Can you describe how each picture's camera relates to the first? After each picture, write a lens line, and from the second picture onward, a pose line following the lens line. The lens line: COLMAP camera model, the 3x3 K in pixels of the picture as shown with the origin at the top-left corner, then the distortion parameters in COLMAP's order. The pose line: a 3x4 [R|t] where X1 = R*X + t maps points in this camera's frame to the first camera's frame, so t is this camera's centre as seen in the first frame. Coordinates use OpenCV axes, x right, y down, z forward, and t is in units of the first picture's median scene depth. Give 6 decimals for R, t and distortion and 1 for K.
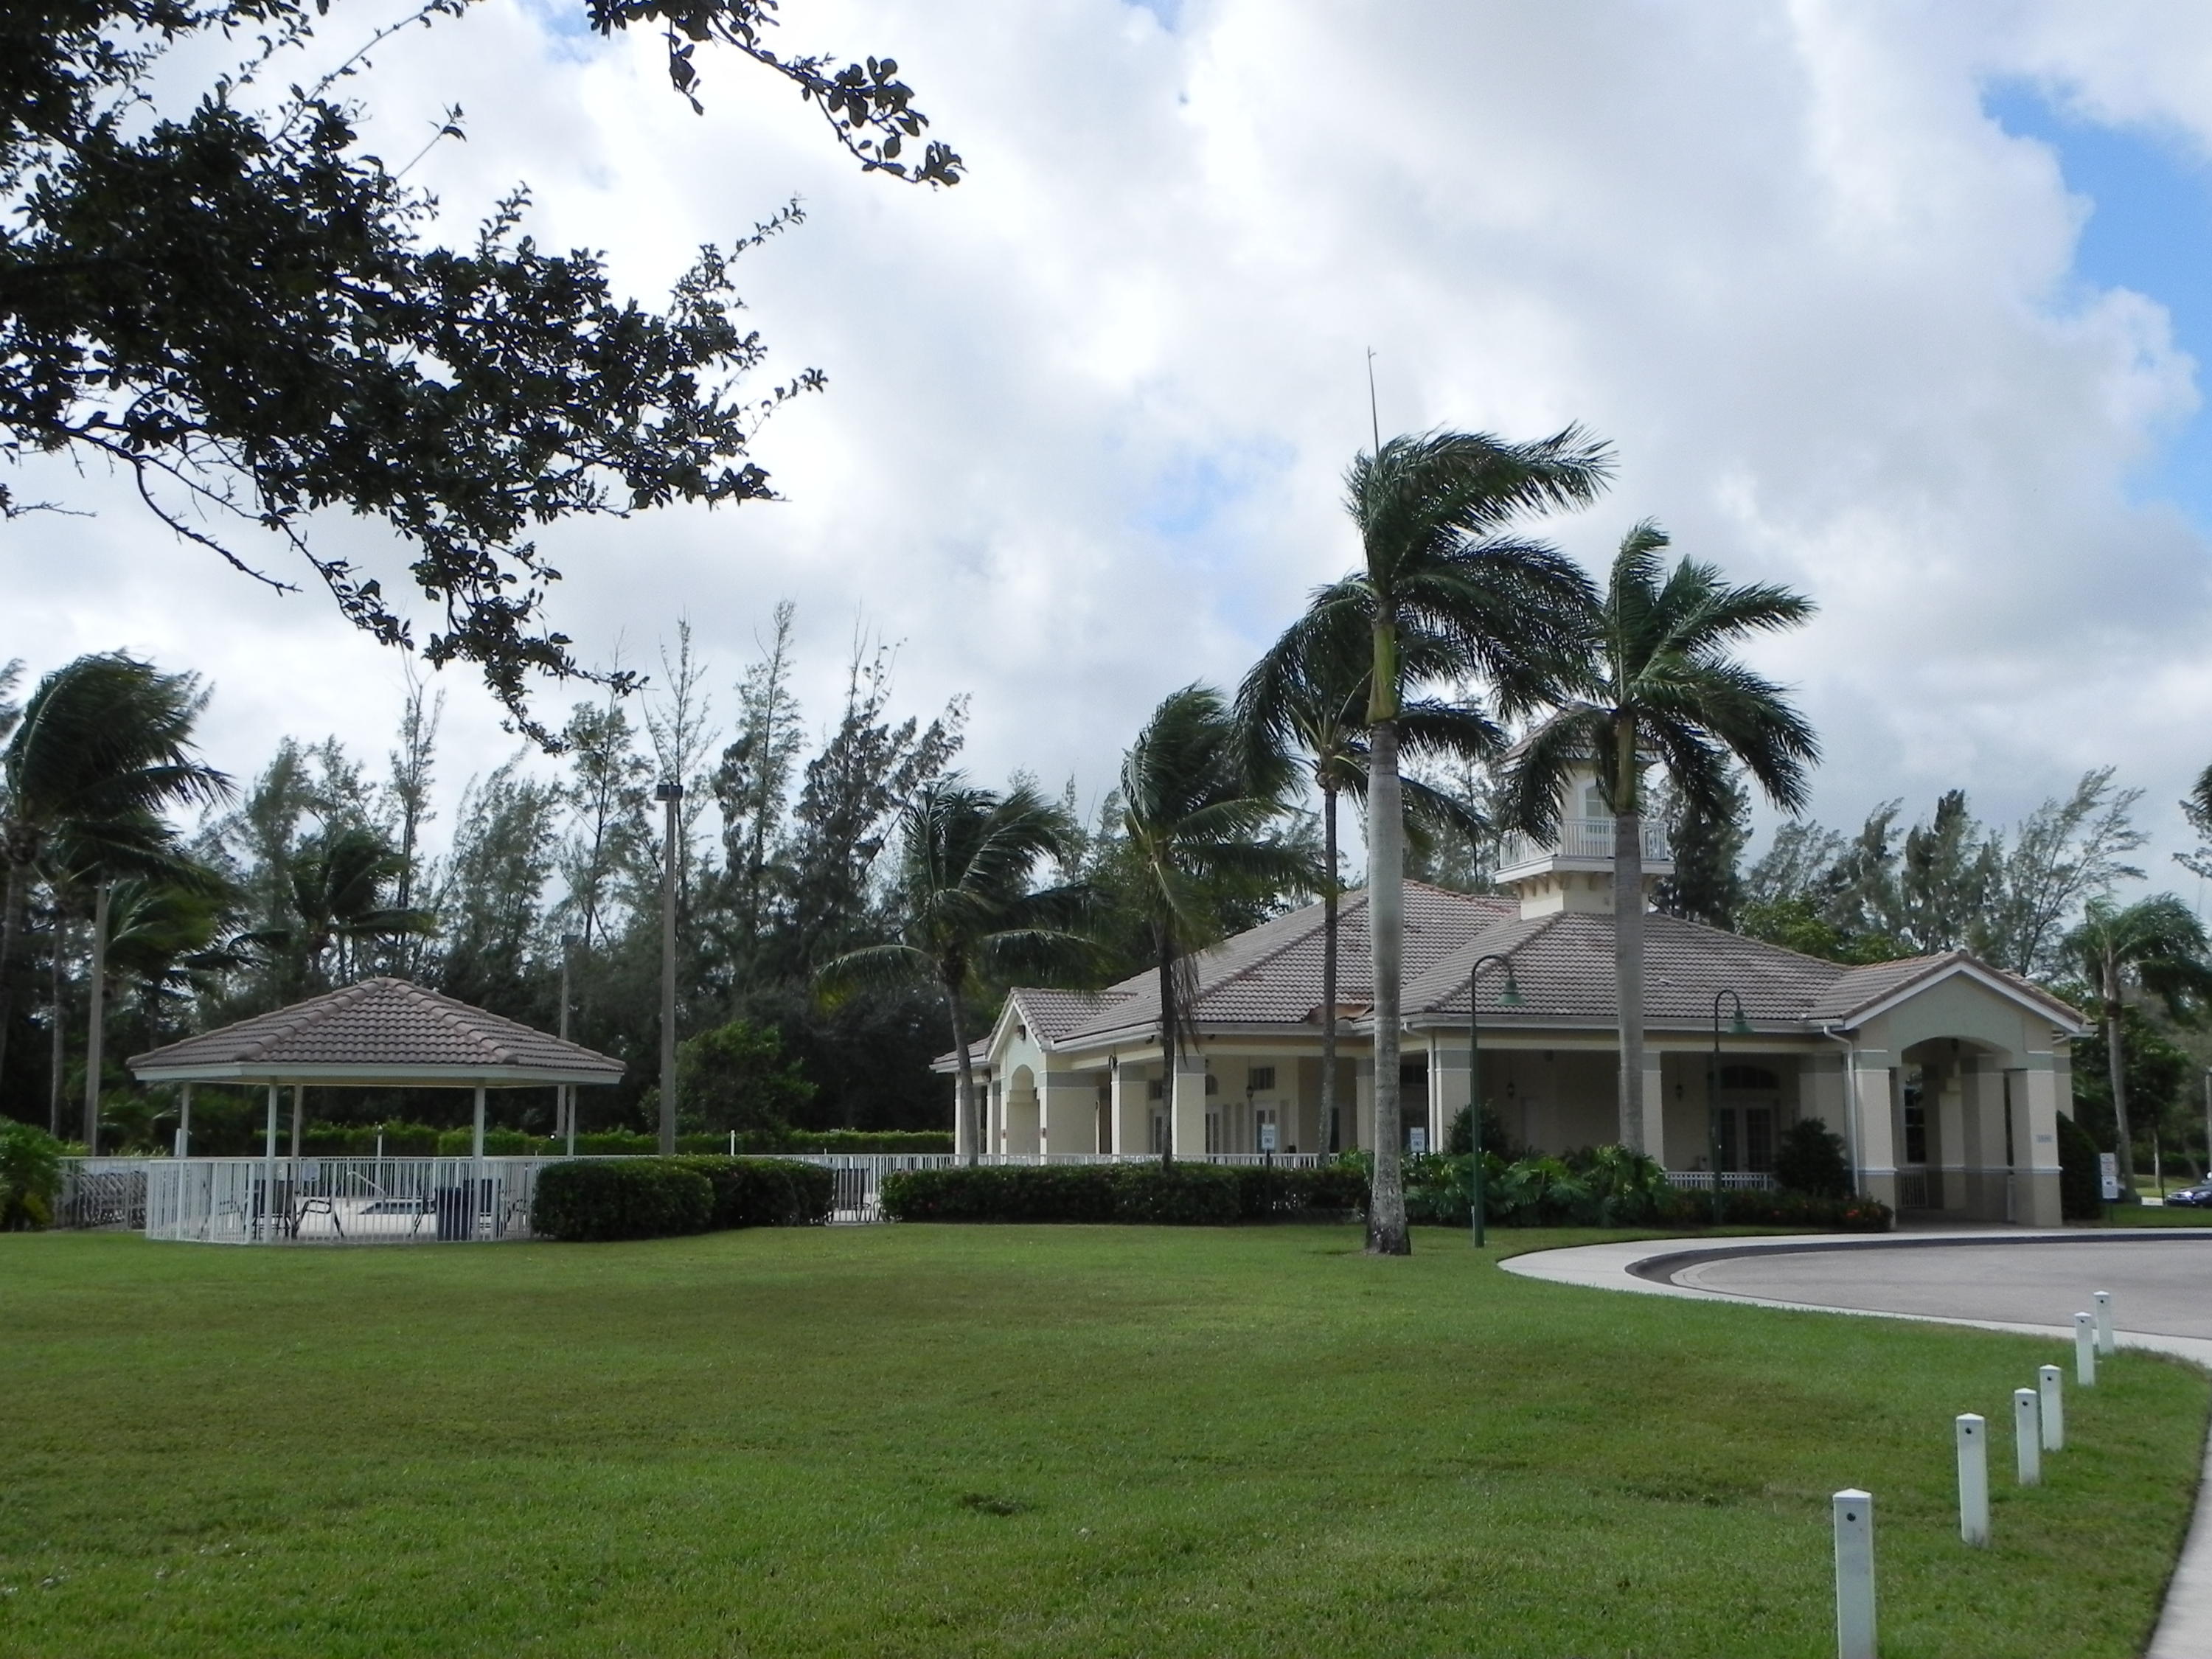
lens RADIAL K [[2241.8, 0, 1101.6], [0, 2241.8, 837.6], [0, 0, 1]] dist [-0.009211, 0.000000]
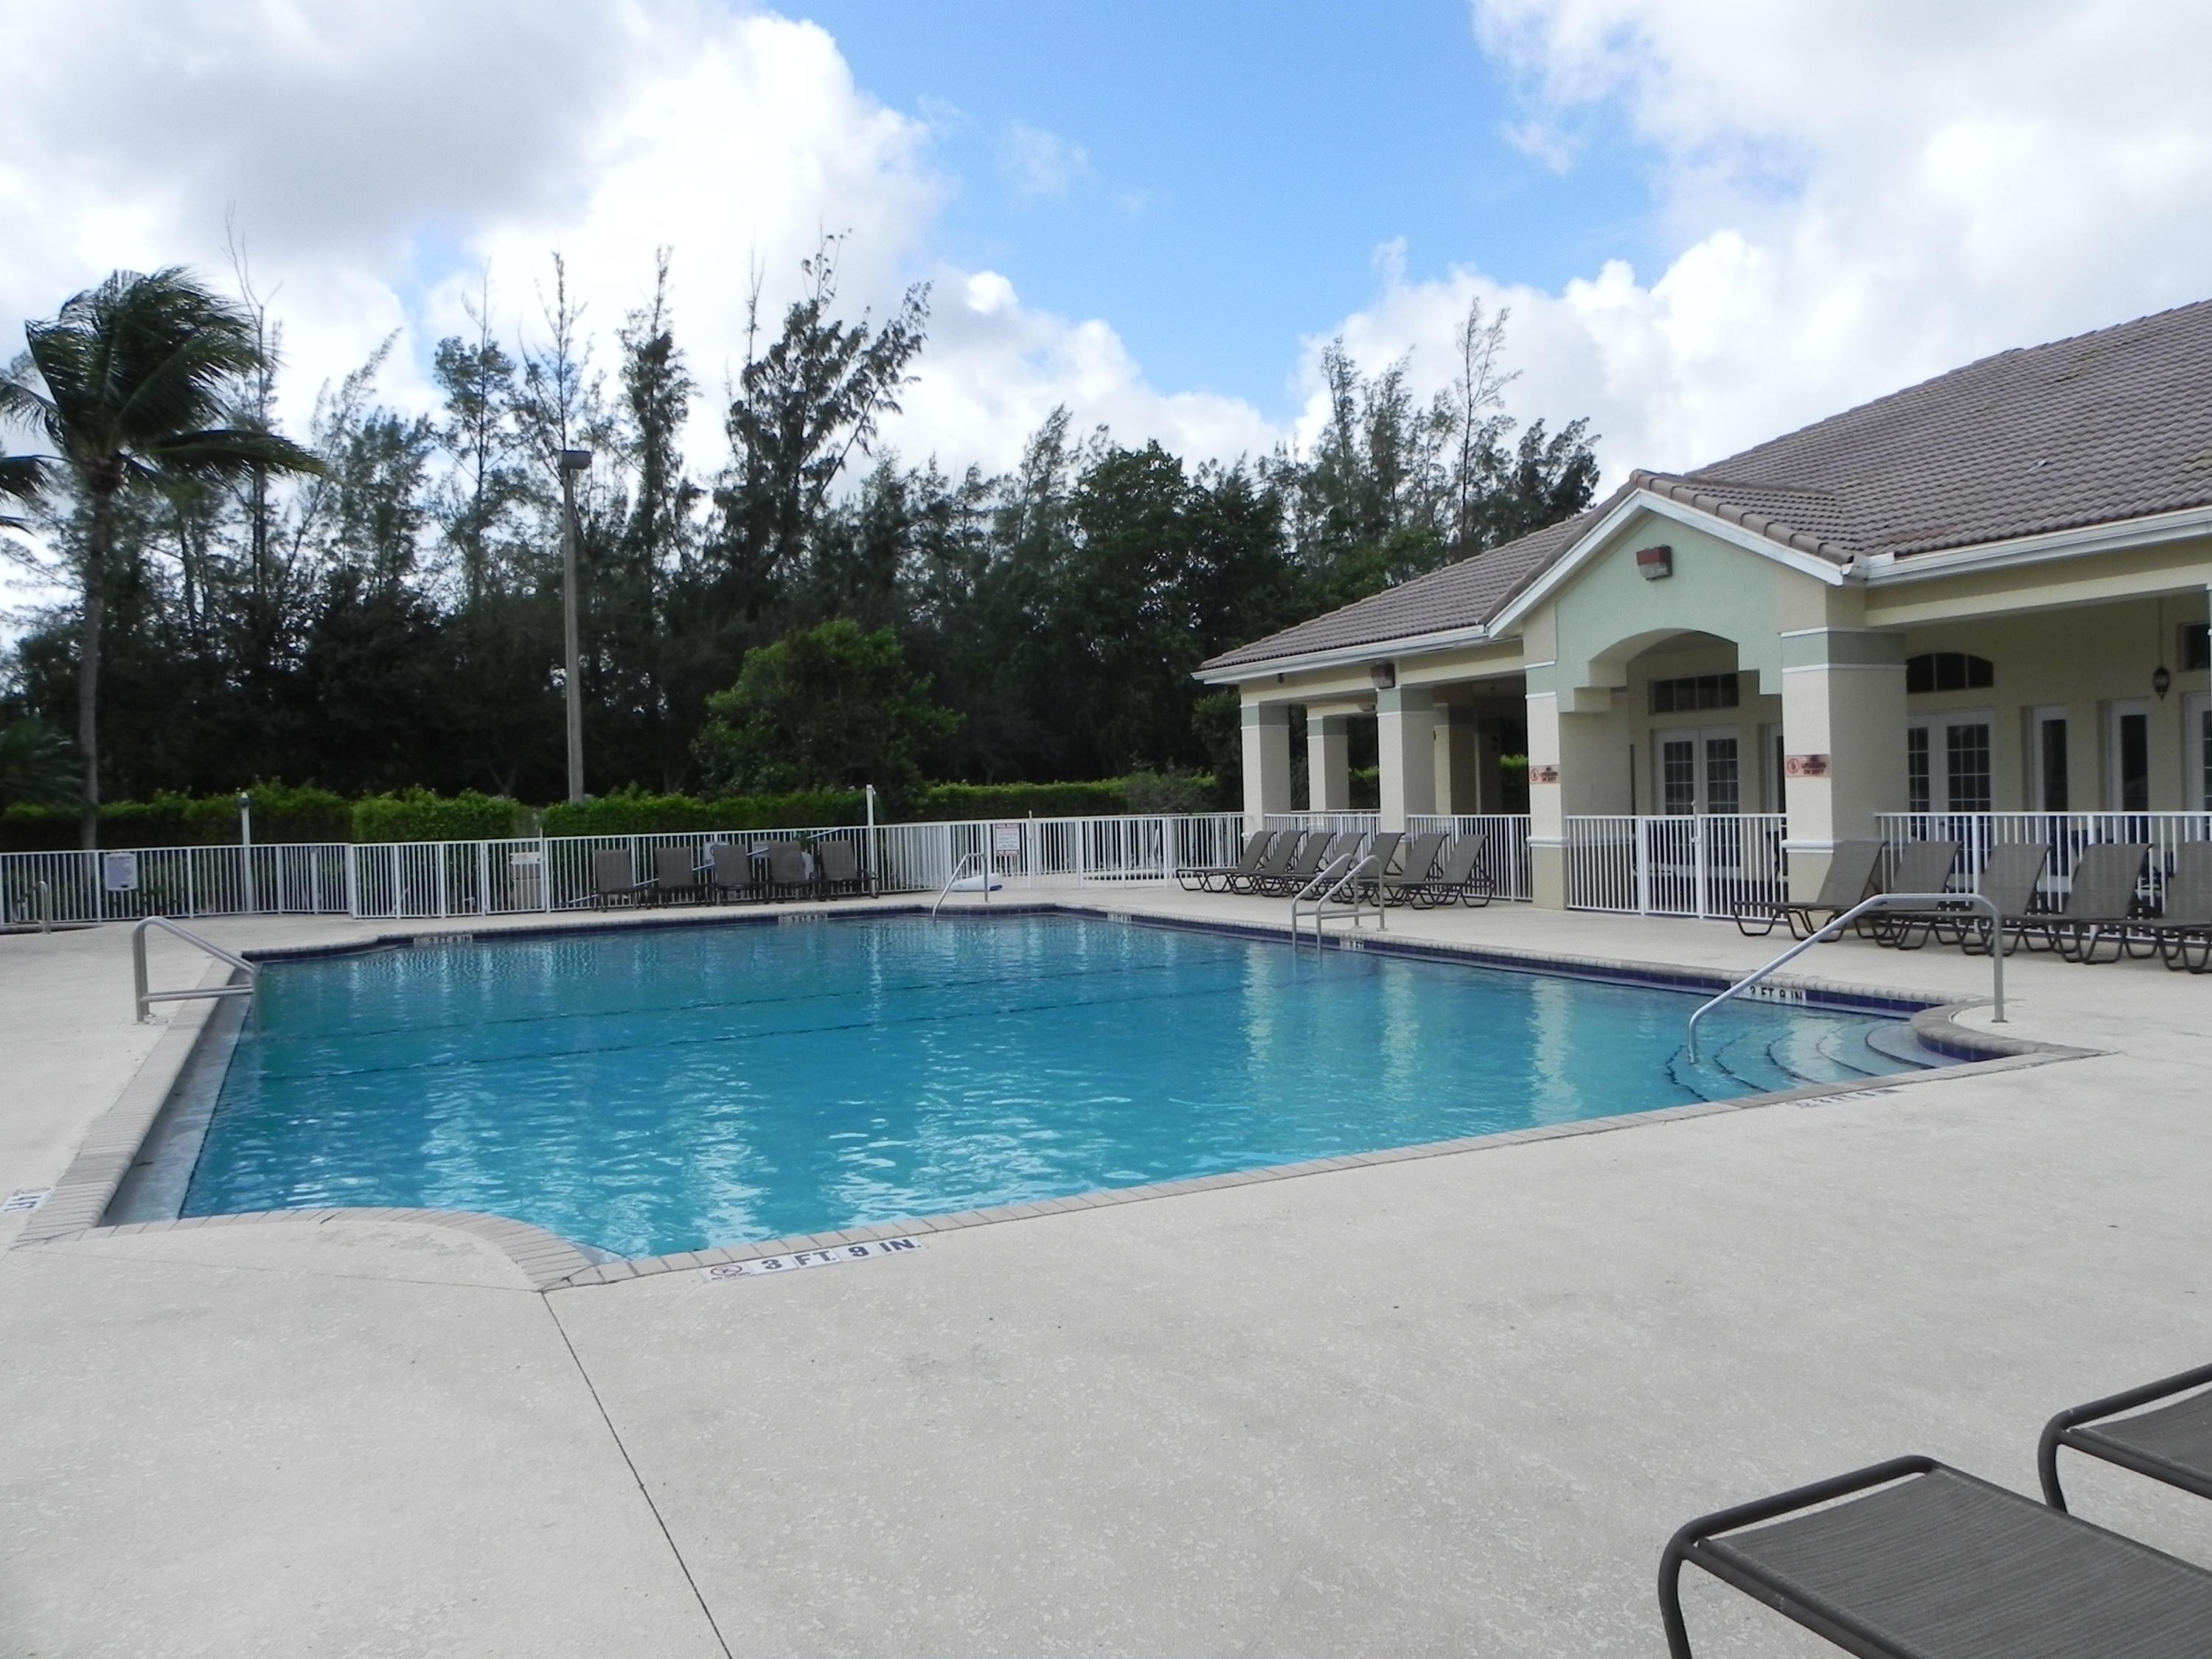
lens RADIAL K [[1643.1, 0, 1110.5], [0, 1643.1, 817.6], [0, 0, 1]] dist [-0.012316, -0.003024]
pose [[0.984953, -0.027313, 0.170649, -0.086590], [0.001681, 0.988900, 0.148576, 0.036221], [-0.172812, -0.146053, 0.974066, 0.273320]]
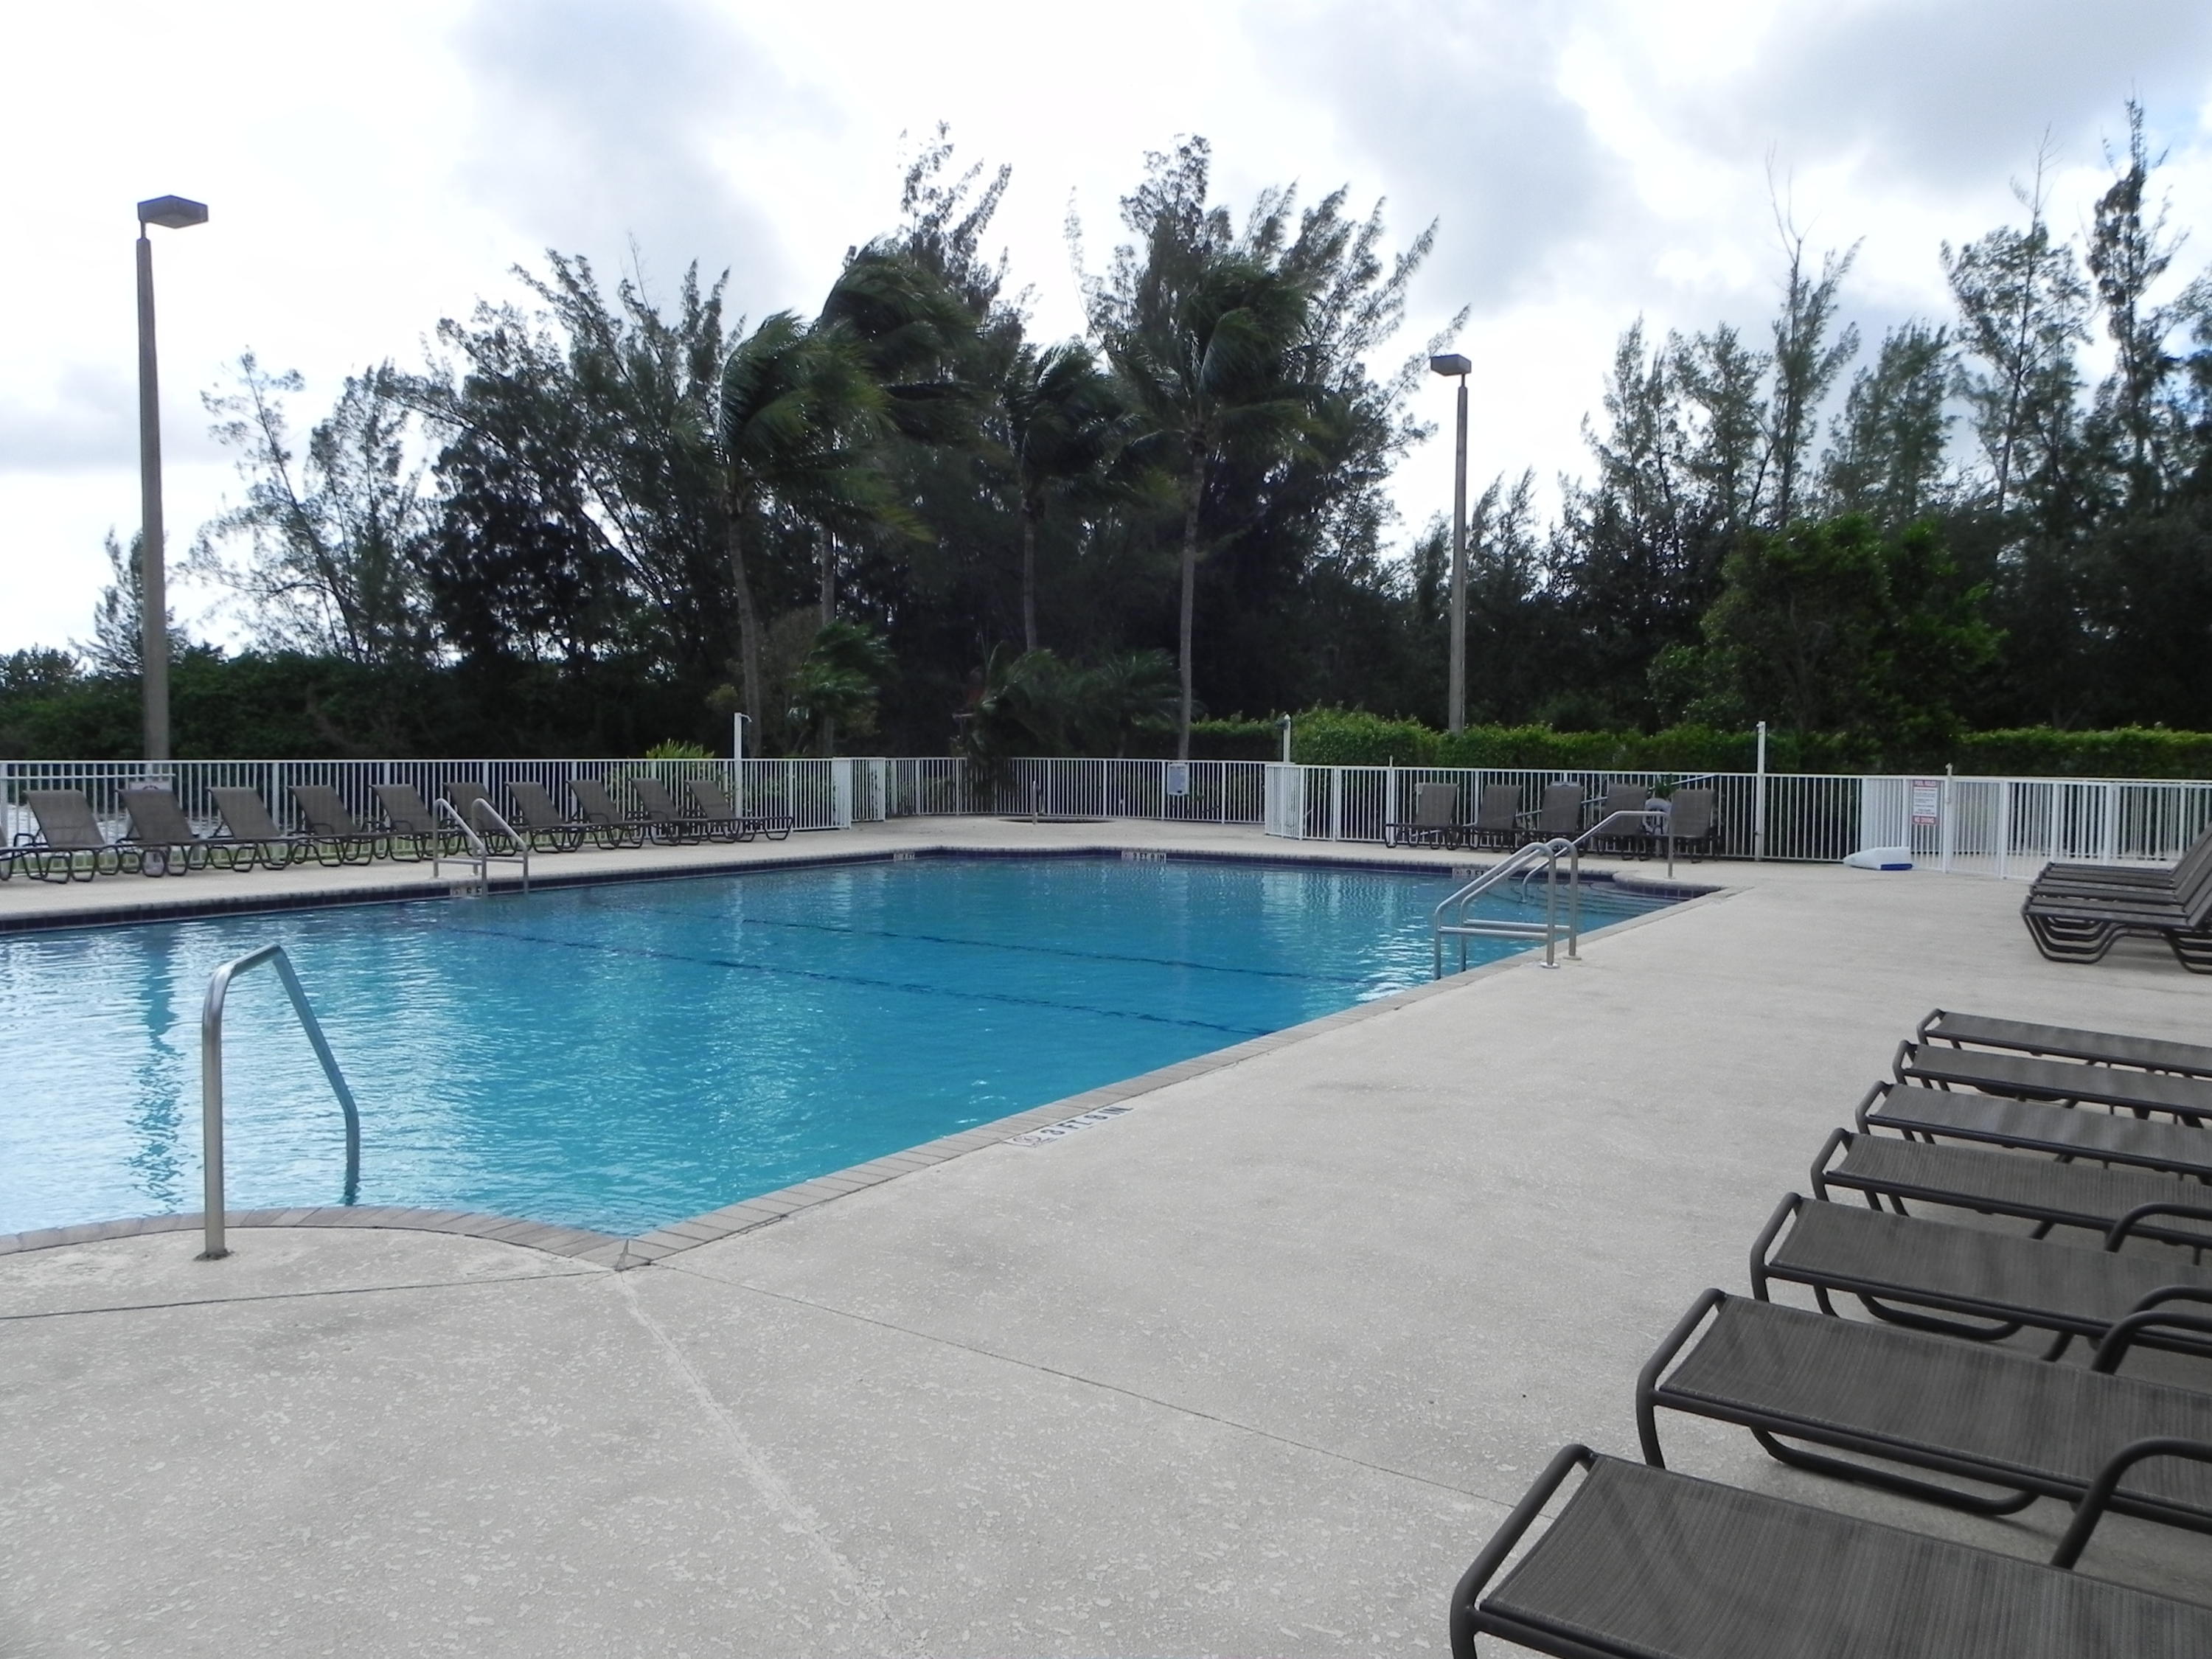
lens RADIAL K [[1643.1, 0, 1142.8], [0, 1643.1, 793.8], [0, 0, 1]] dist [-0.012316, -0.003024]
pose [[0.689400, 0.035324, -0.723519, 0.000068], [0.085997, 0.987756, 0.130166, 0.043305], [0.719258, -0.151957, 0.677921, 0.324929]]
